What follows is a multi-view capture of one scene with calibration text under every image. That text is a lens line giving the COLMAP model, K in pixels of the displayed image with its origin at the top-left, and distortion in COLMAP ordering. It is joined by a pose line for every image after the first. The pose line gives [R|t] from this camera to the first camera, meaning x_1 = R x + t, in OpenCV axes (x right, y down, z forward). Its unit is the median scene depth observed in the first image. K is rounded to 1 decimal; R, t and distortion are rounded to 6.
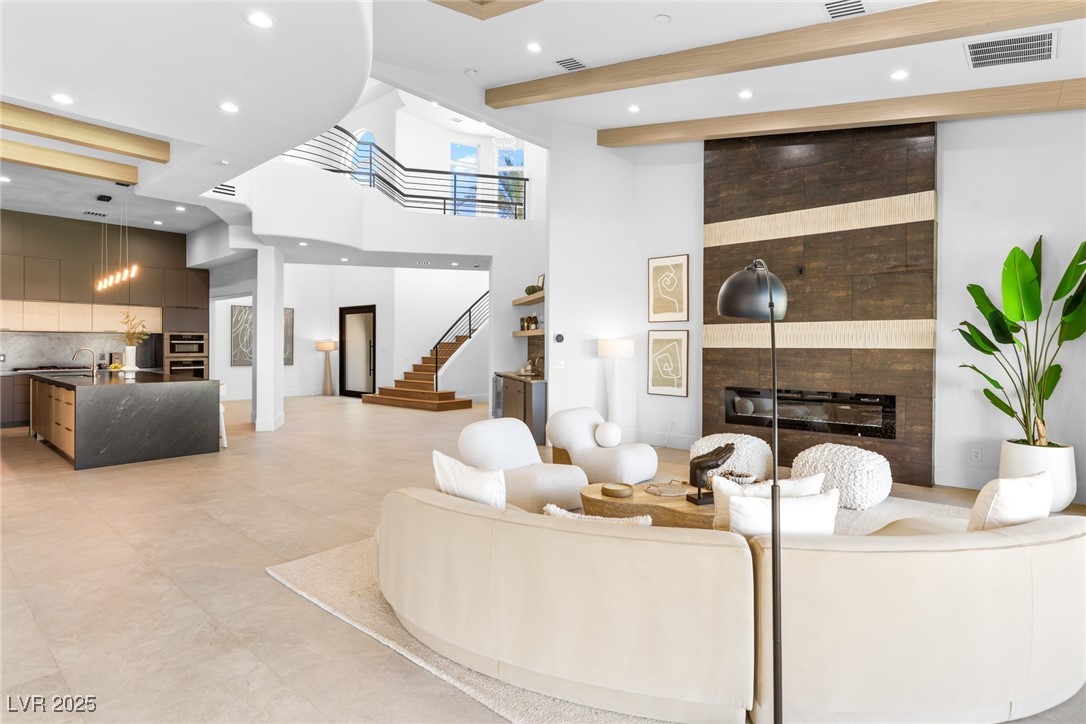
lens RADIAL K [[545.1, 0, 540.1], [0, 545.1, 348.7], [0, 0, 1]] dist [0.000147, 0.000602]
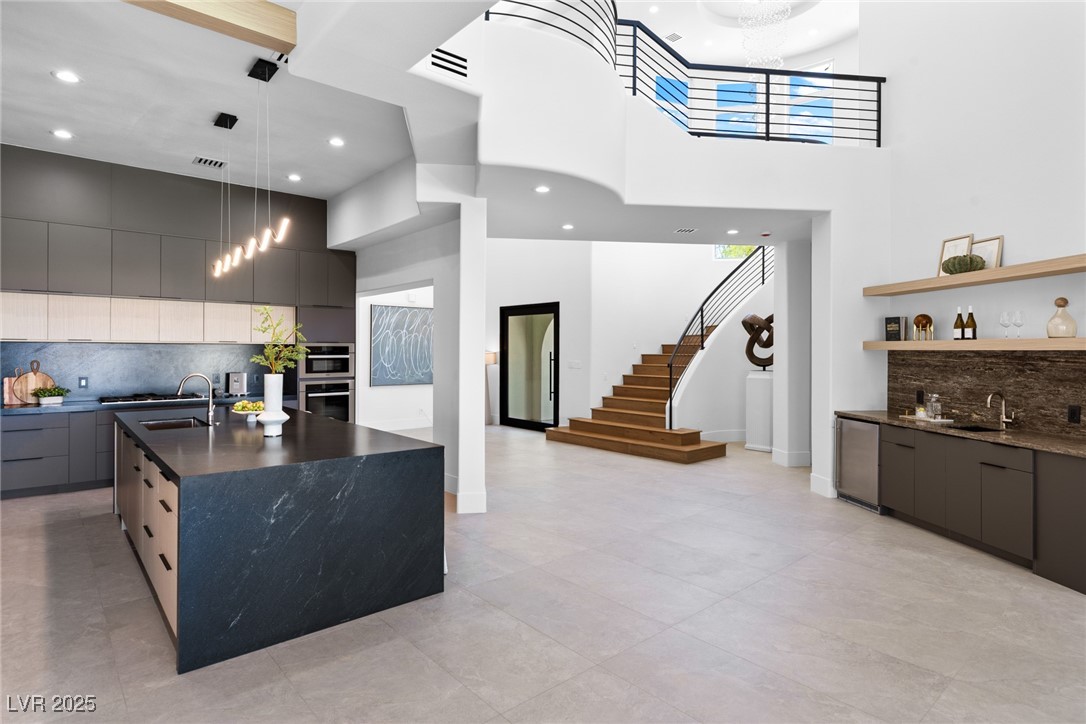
lens RADIAL K [[566.3, 0, 542.9], [0, 566.3, 351.1], [0, 0, 1]] dist [-0.003476, -0.000919]
pose [[0.990463, 0.000629, -0.137779, -0.319577], [-0.001065, 0.999995, -0.003091, -0.019778], [0.137777, 0.003208, 0.990458, 0.376983]]
